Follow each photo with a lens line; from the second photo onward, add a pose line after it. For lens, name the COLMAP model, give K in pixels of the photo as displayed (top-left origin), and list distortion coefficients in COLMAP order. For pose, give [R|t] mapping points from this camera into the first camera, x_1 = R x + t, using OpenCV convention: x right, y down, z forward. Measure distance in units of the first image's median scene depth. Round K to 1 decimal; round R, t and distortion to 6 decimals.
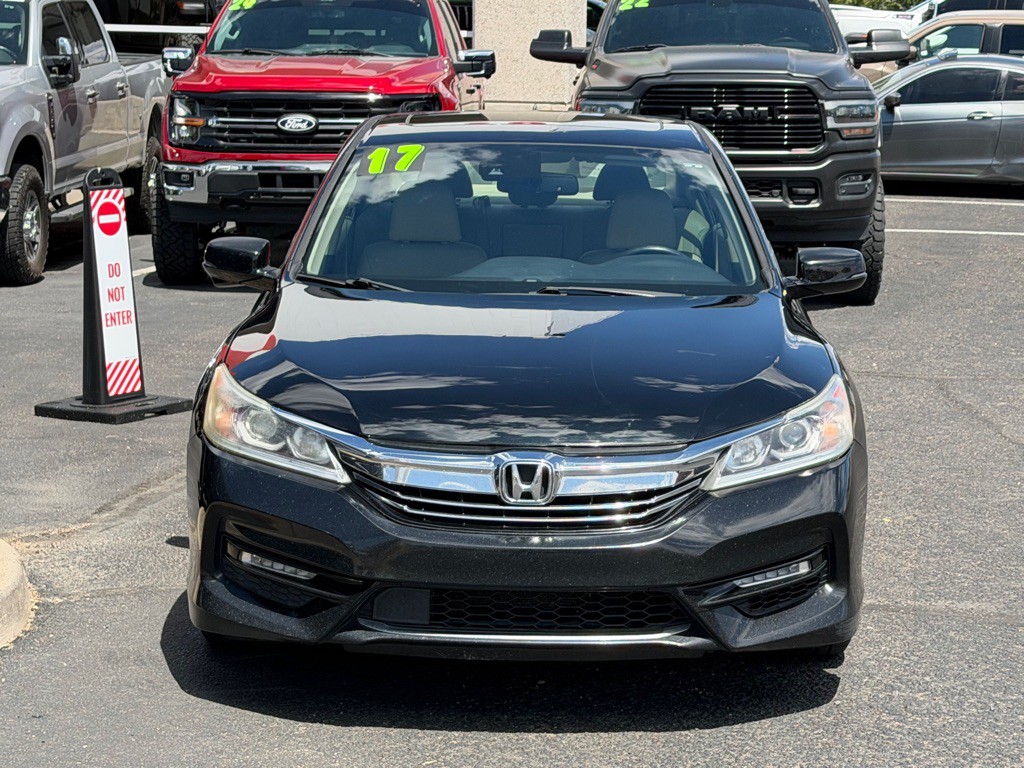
lens RADIAL K [[2219.9, 0, 512.0], [0, 2219.9, 384.0], [0, 0, 1]] dist [0.111503, 0.235235]
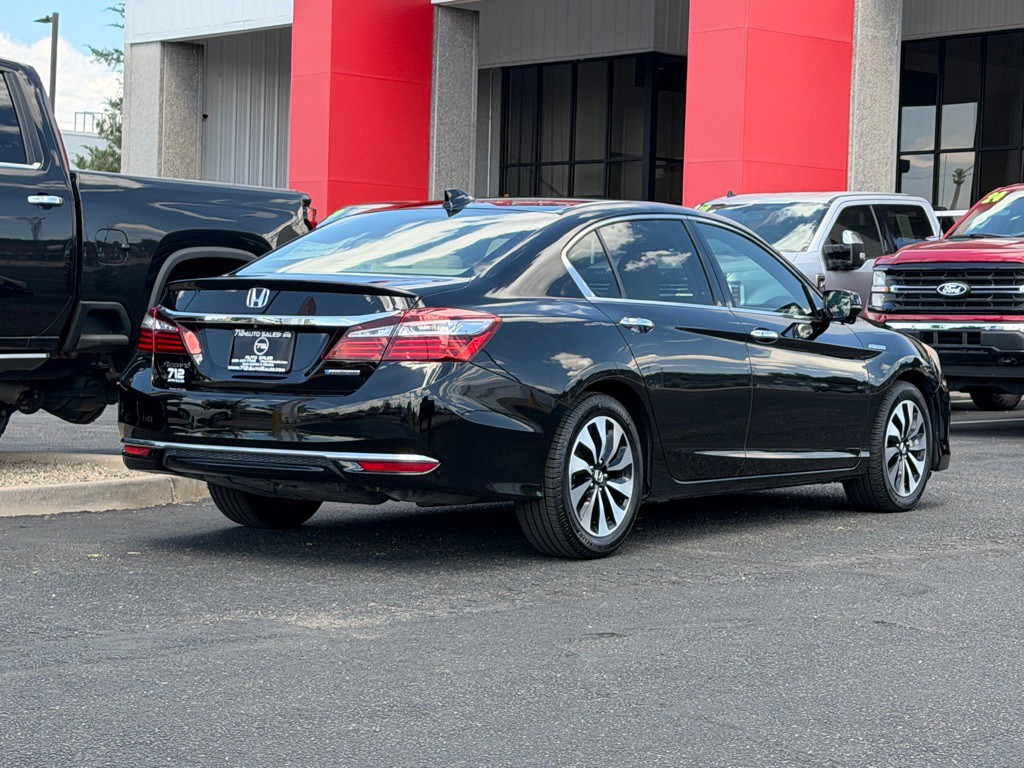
lens RADIAL K [[2218.0, 0, 538.2], [0, 2218.0, 381.1], [0, 0, 1]] dist [0.105324, 0.298306]
pose [[0.803125, 0.020777, -0.595448, 0.446655], [-0.096364, 0.990763, -0.095402, 0.066185], [0.587966, 0.134000, 0.797709, -0.054500]]
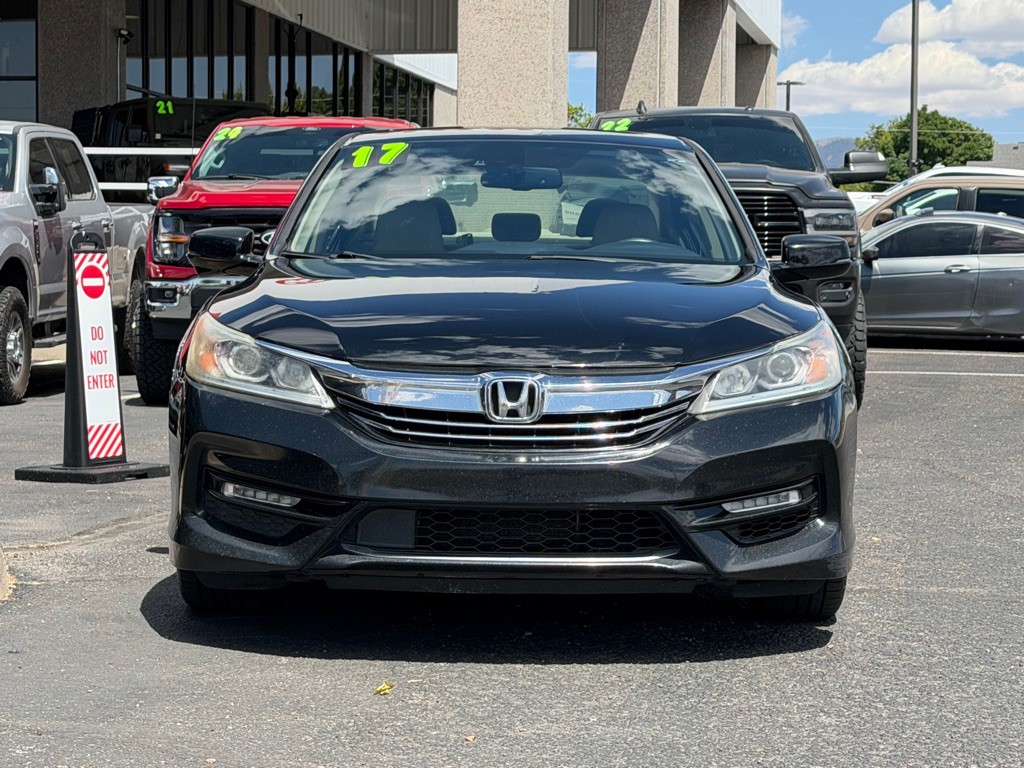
lens RADIAL K [[2219.8, 0, 501.8], [0, 2219.8, 388.5], [0, 0, 1]] dist [0.108174, 0.268181]
pose [[0.999984, -0.003953, 0.003941, -0.000871], [0.004330, 0.994900, -0.100777, 0.055063], [-0.003523, 0.100793, 0.994901, 0.006103]]
